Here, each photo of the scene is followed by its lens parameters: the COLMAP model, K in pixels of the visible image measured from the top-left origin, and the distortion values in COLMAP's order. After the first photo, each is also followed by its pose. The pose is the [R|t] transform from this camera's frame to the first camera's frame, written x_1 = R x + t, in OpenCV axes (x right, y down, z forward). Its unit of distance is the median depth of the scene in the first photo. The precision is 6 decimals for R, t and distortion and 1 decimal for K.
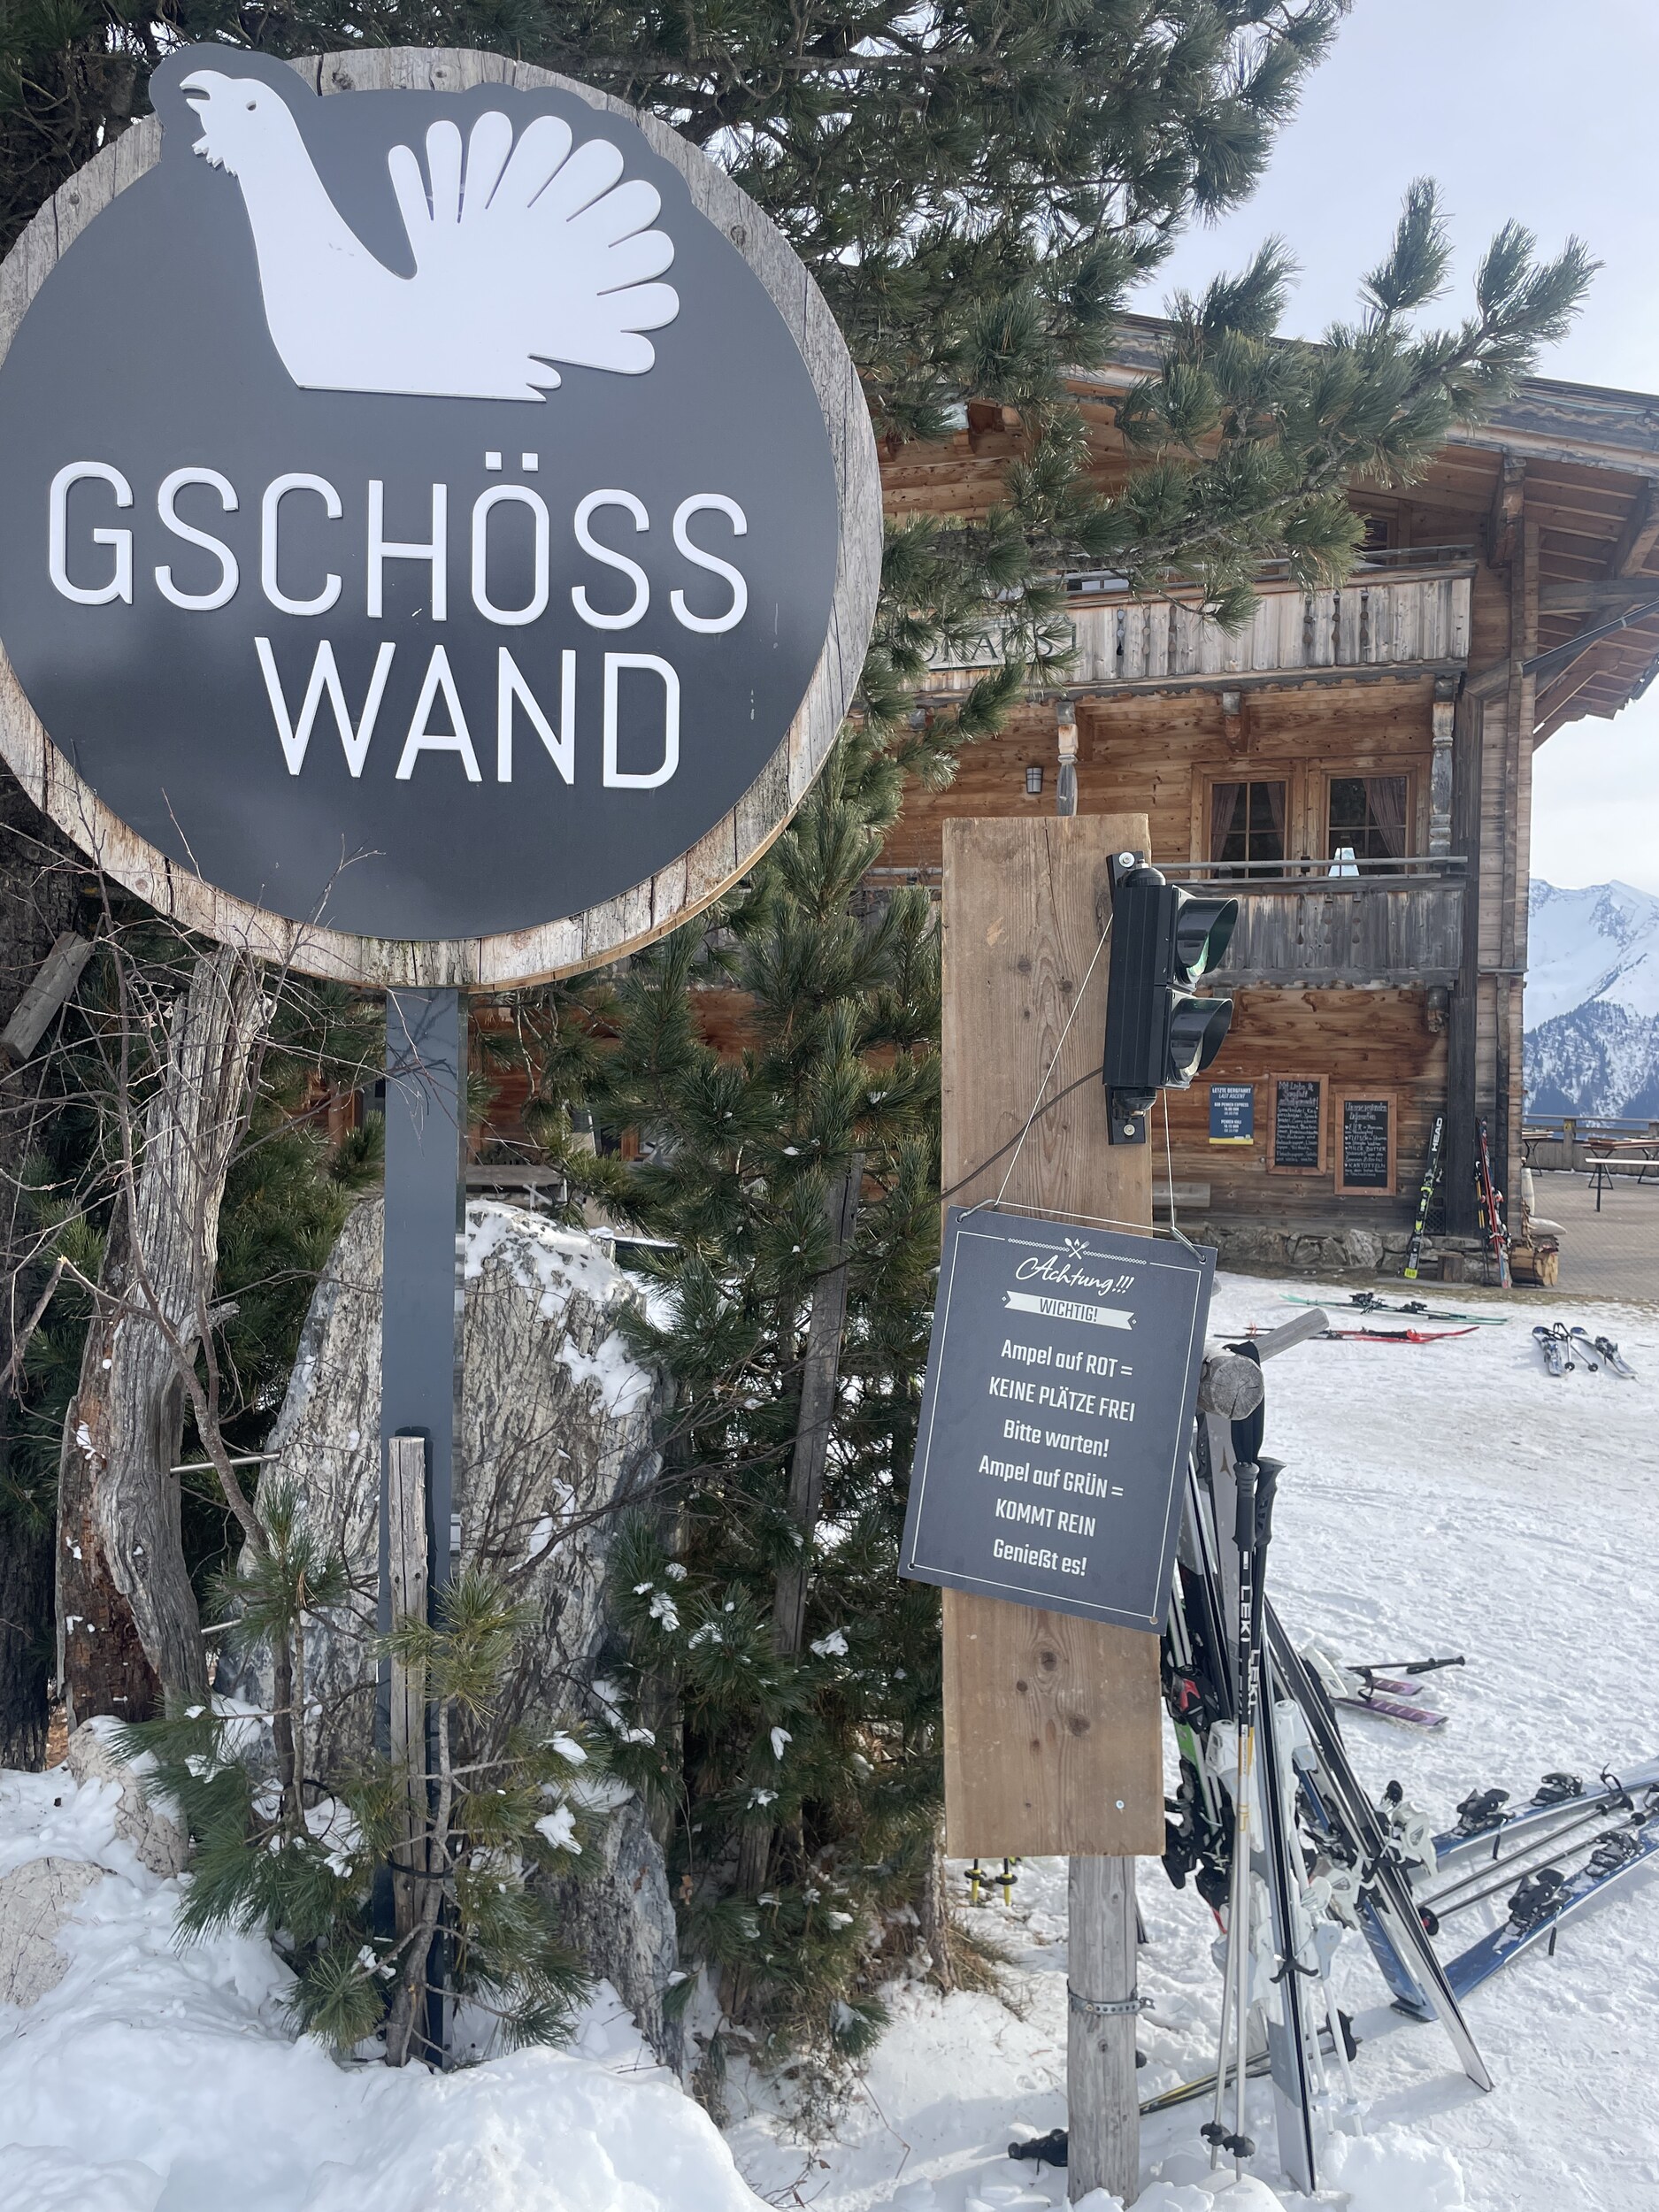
lens RADIAL K [[1681.7, 0, 814.4], [0, 1681.7, 1096.2], [0, 0, 1]] dist [0.040262, -0.011524]
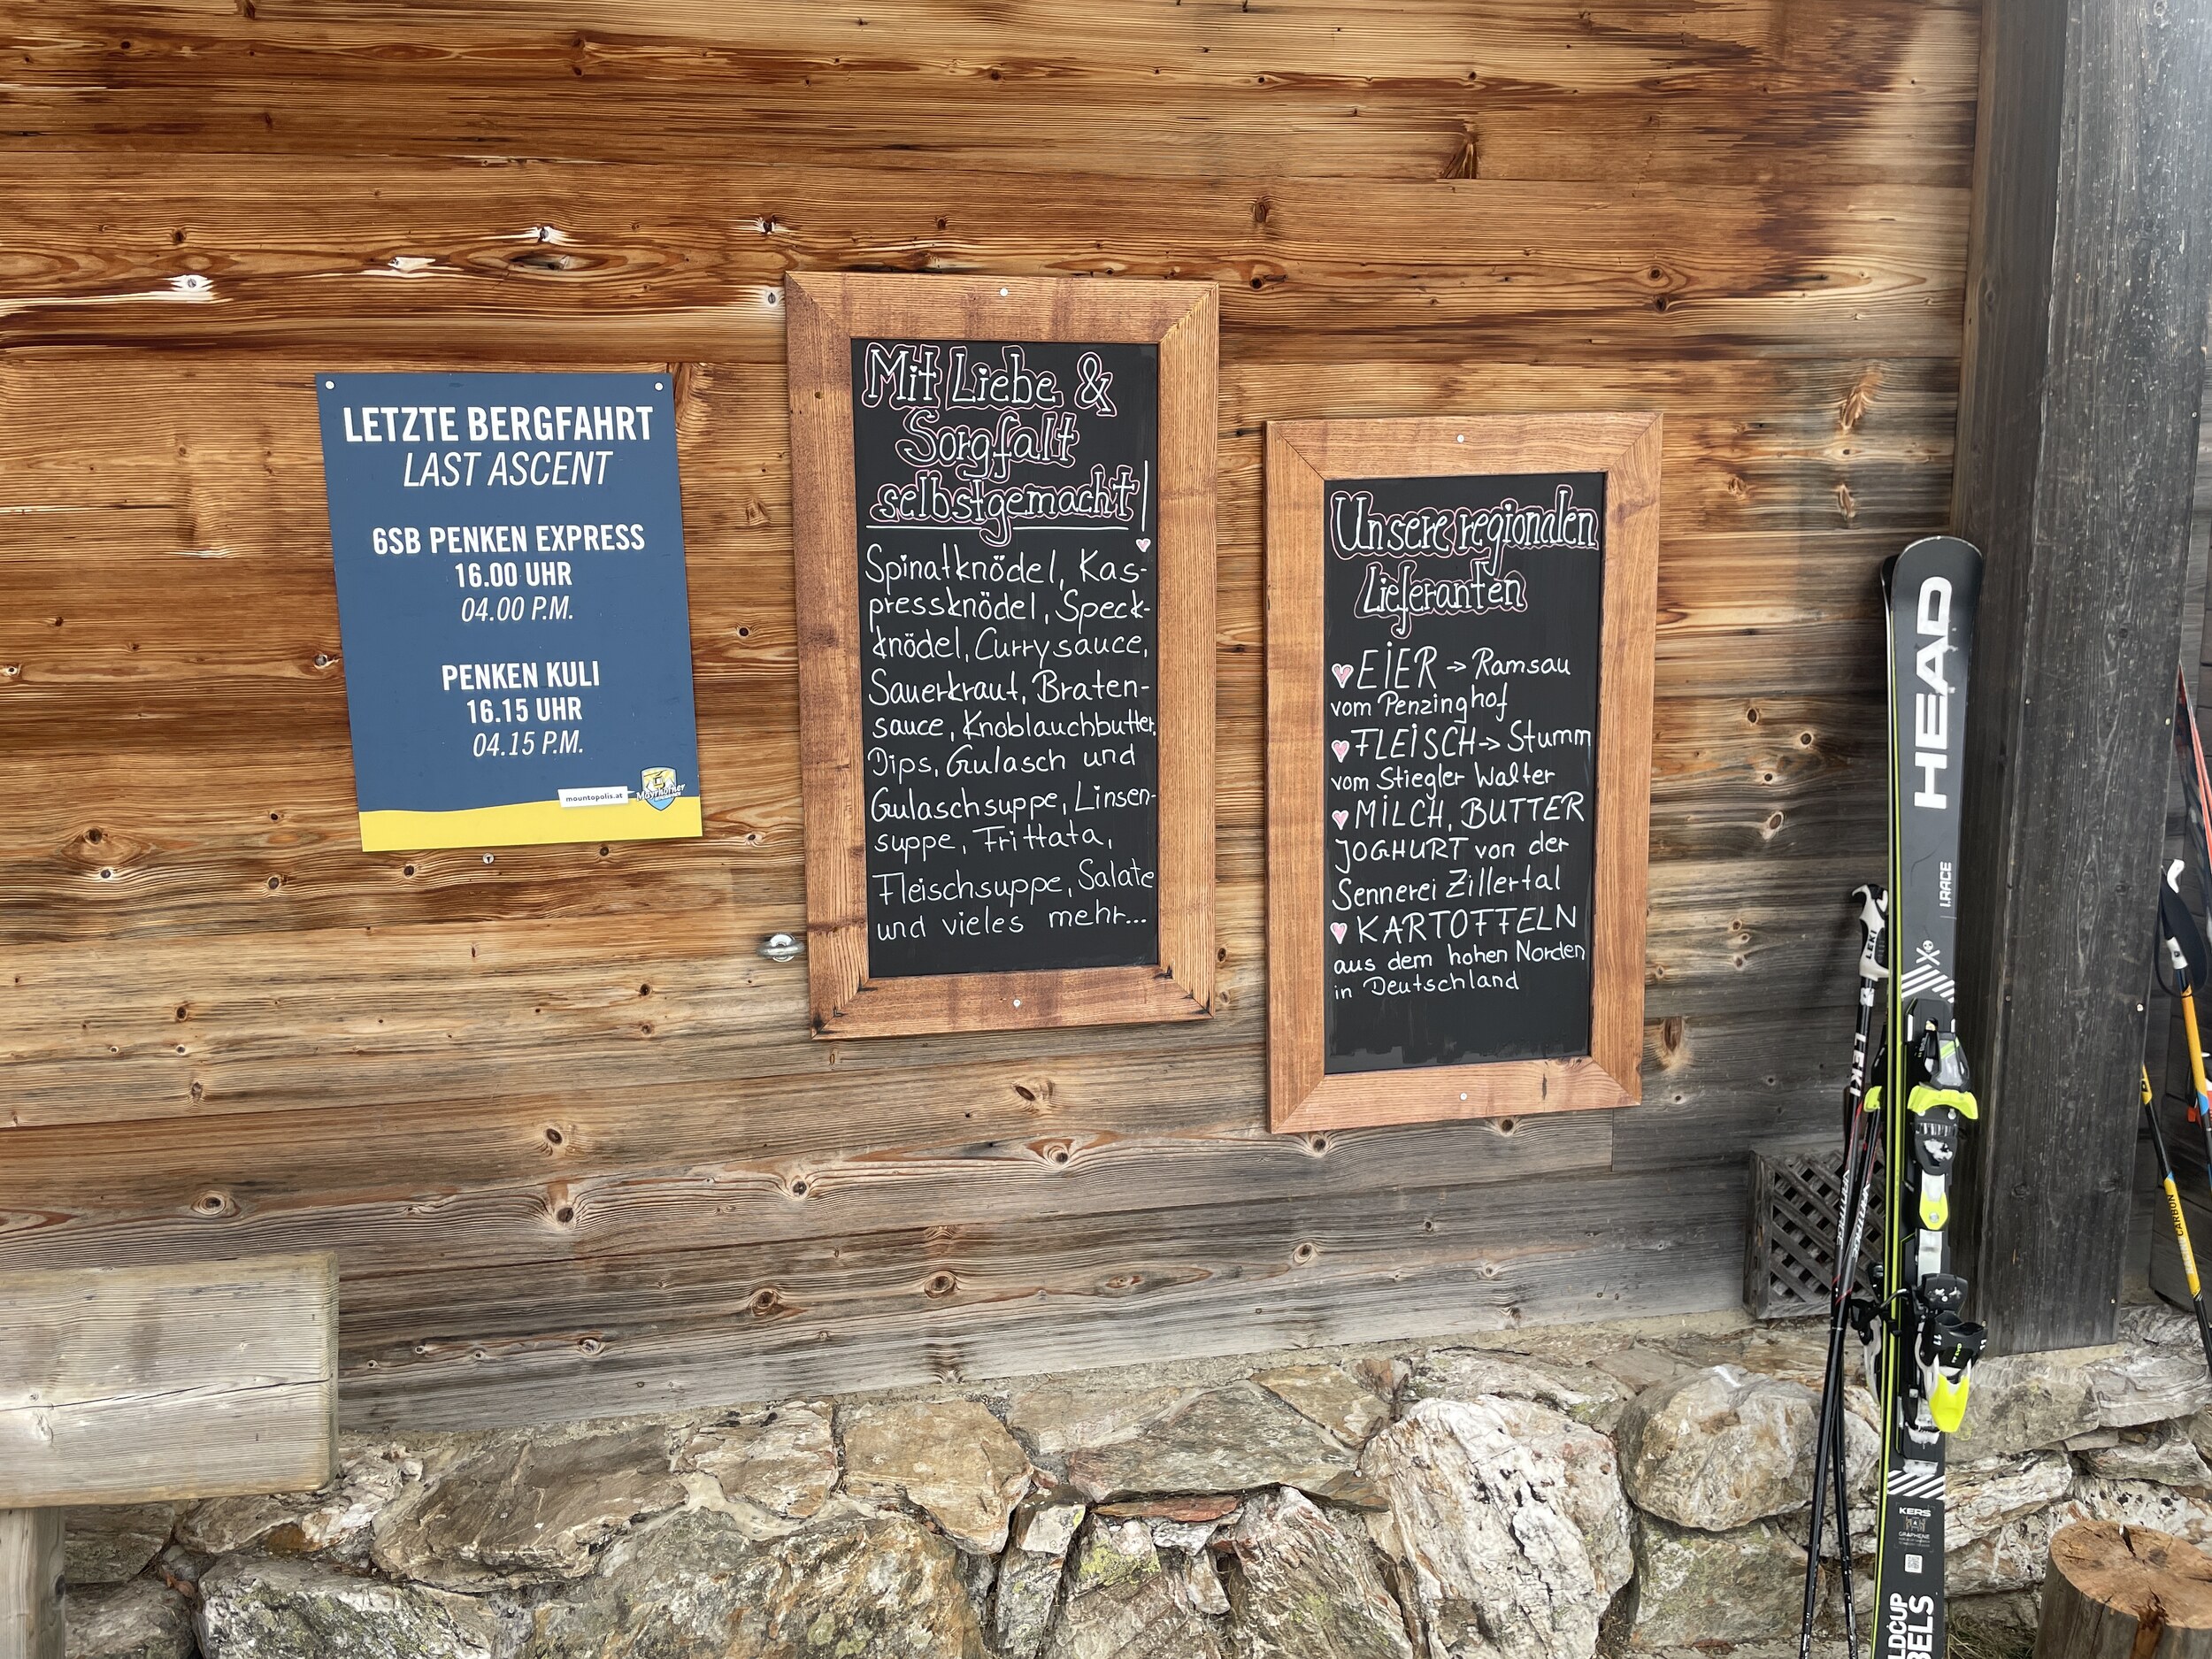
lens RADIAL K [[1681.7, 0, 1109.5], [0, 1681.7, 814.9], [0, 0, 1]] dist [0.040262, -0.011524]
pose [[0.902953, -0.102528, 0.417330, 0.241854], [0.034958, 0.985429, 0.166459, 0.006064], [-0.428316, -0.135715, 0.893380, 0.897265]]
